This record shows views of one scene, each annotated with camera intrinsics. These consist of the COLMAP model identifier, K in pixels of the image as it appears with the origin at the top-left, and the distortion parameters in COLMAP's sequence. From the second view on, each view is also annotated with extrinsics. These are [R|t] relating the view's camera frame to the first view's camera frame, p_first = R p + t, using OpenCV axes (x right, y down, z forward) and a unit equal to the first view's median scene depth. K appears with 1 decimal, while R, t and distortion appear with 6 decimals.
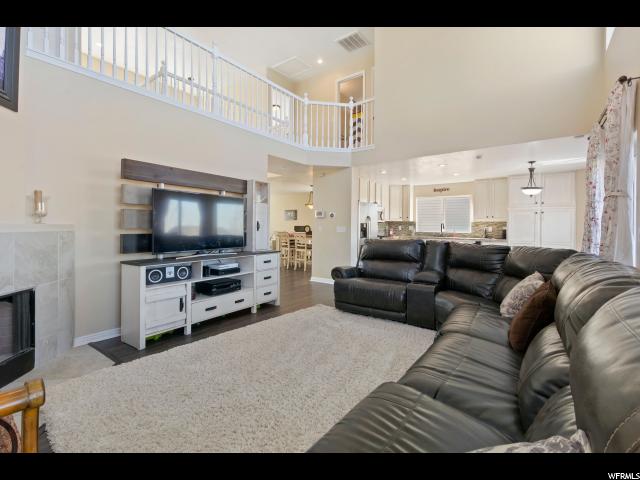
lens RADIAL K [[289.6, 0, 318.2], [0, 289.6, 226.5], [0, 0, 1]] dist [0.007464, 0.000581]
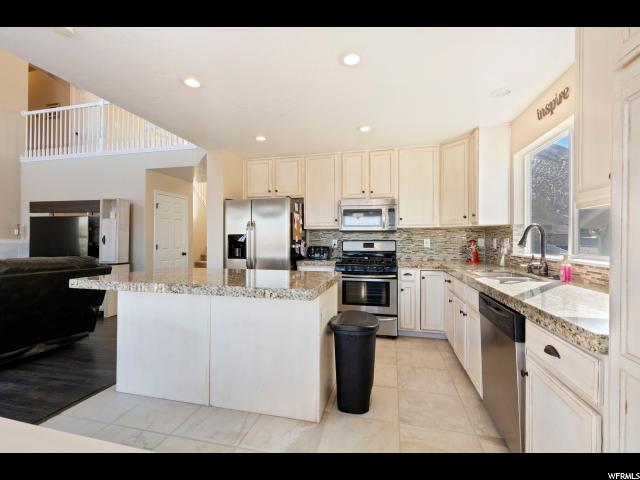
lens RADIAL K [[289.6, 0, 320.0], [0, 289.6, 239.5], [0, 0, 1]] dist [0.007464, 0.000581]
pose [[0.395772, -0.009801, -0.918296, 0.643250], [-0.000954, 0.999938, -0.011083, 0.005114], [0.918348, 0.005263, 0.395739, 0.749289]]
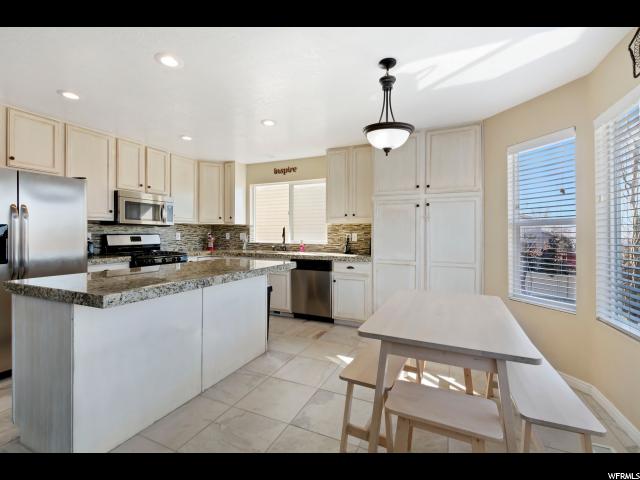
lens RADIAL K [[289.6, 0, 315.3], [0, 289.6, 237.1], [0, 0, 1]] dist [0.007464, 0.000581]
pose [[0.977715, -0.006645, 0.209830, 0.393263], [0.005186, 0.999958, 0.007501, 0.004152], [-0.209871, -0.006245, 0.977709, 0.452545]]
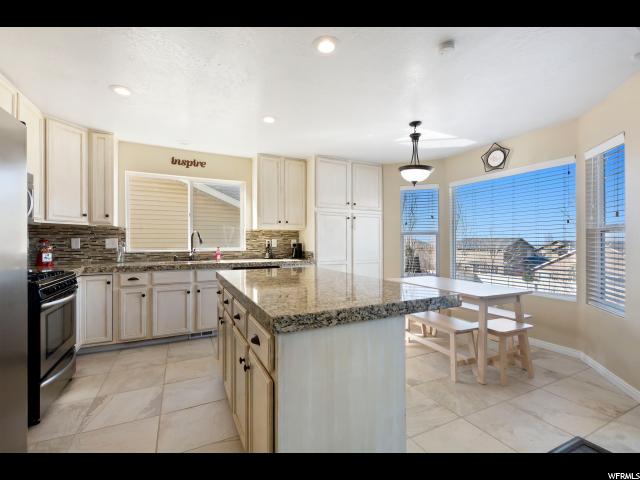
lens RADIAL K [[289.6, 0, 322.5], [0, 289.6, 240.8], [0, 0, 1]] dist [0.007464, 0.000581]
pose [[0.449208, -0.006200, 0.893405, 0.102940], [0.007880, 0.999965, 0.002977, 0.003496], [-0.893392, 0.005703, 0.449241, 0.639140]]
